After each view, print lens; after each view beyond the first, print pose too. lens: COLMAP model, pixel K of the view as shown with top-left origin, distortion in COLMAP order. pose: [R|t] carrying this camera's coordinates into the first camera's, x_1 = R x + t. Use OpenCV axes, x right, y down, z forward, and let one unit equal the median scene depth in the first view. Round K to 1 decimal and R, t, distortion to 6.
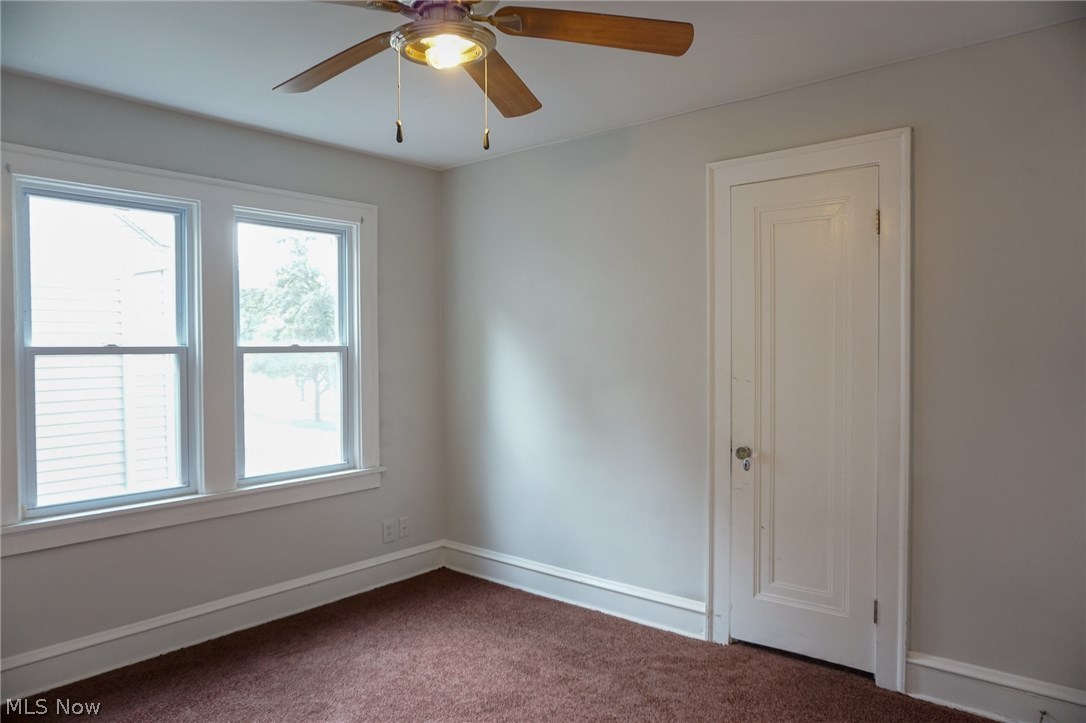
lens RADIAL K [[747.5, 0, 538.1], [0, 747.5, 353.9], [0, 0, 1]] dist [-0.001726, 0.000960]
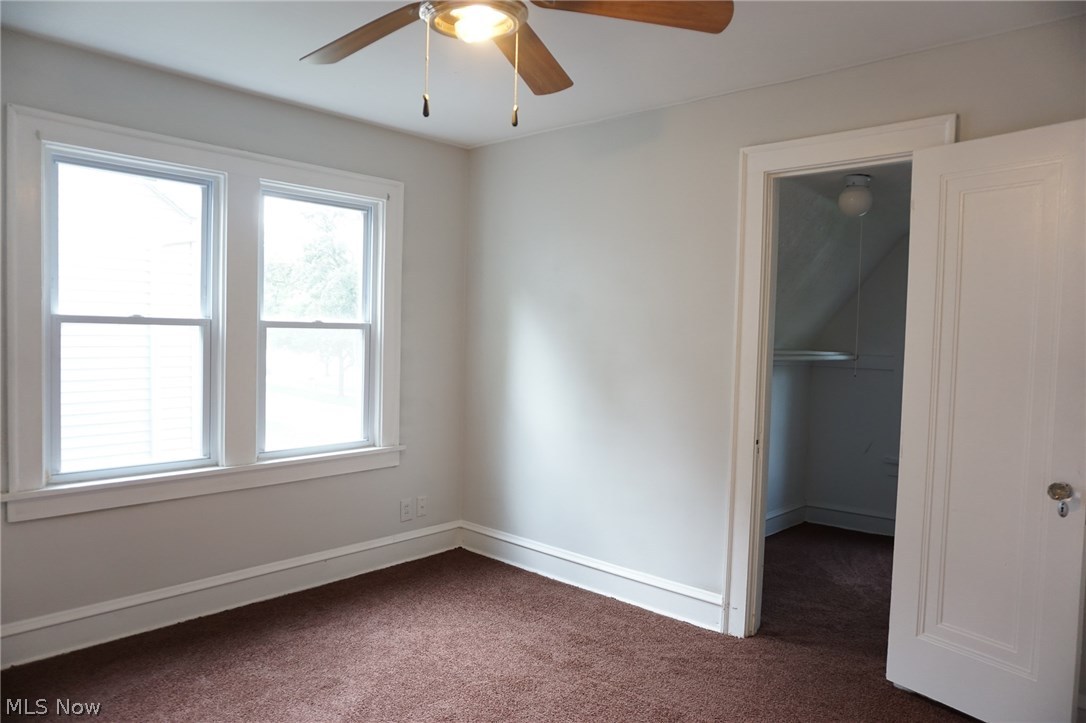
lens RADIAL K [[752.3, 0, 542.3], [0, 752.3, 353.6], [0, 0, 1]] dist [-0.000163, 0.003765]
pose [[0.999157, 0.032656, -0.024866, 0.000351], [-0.032106, 0.999238, 0.022204, -0.000092], [0.025572, -0.021387, 0.999444, 0.004433]]
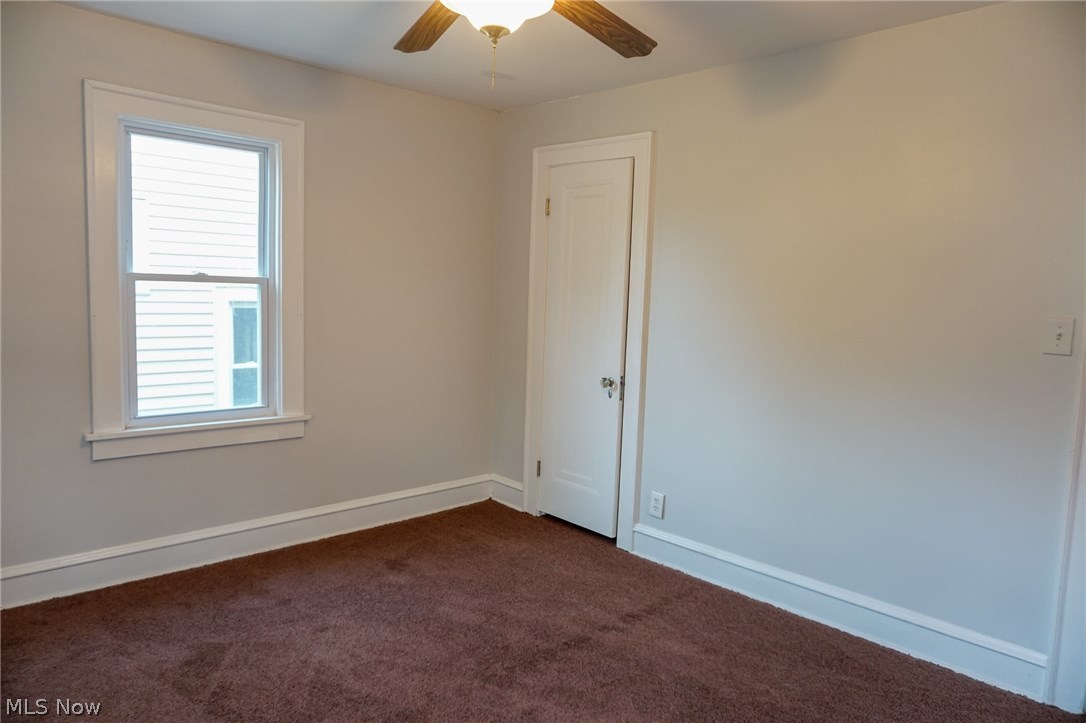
lens RADIAL K [[709.3, 0, 541.6], [0, 709.3, 317.9], [0, 0, 1]] dist [-0.020360, -0.000026]
pose [[0.994234, 0.049935, -0.094900, 0.044720], [-0.047418, 0.998466, 0.028602, -0.000631], [0.096182, -0.023937, 0.995076, 0.054946]]
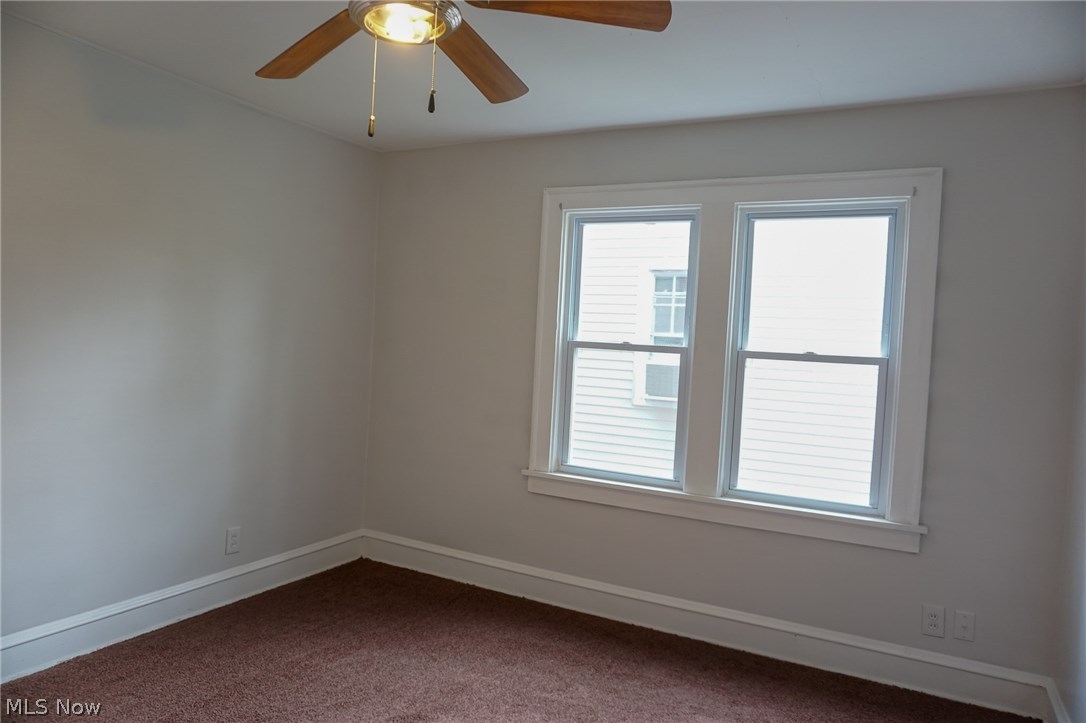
lens RADIAL K [[736.8, 0, 532.4], [0, 736.8, 361.1], [0, 0, 1]] dist [-0.004798, 0.003230]
pose [[0.222678, 0.044726, -0.973865, 0.707047], [-0.065926, 0.997351, 0.030730, -0.012194], [0.972660, 0.057361, 0.225037, 0.826069]]
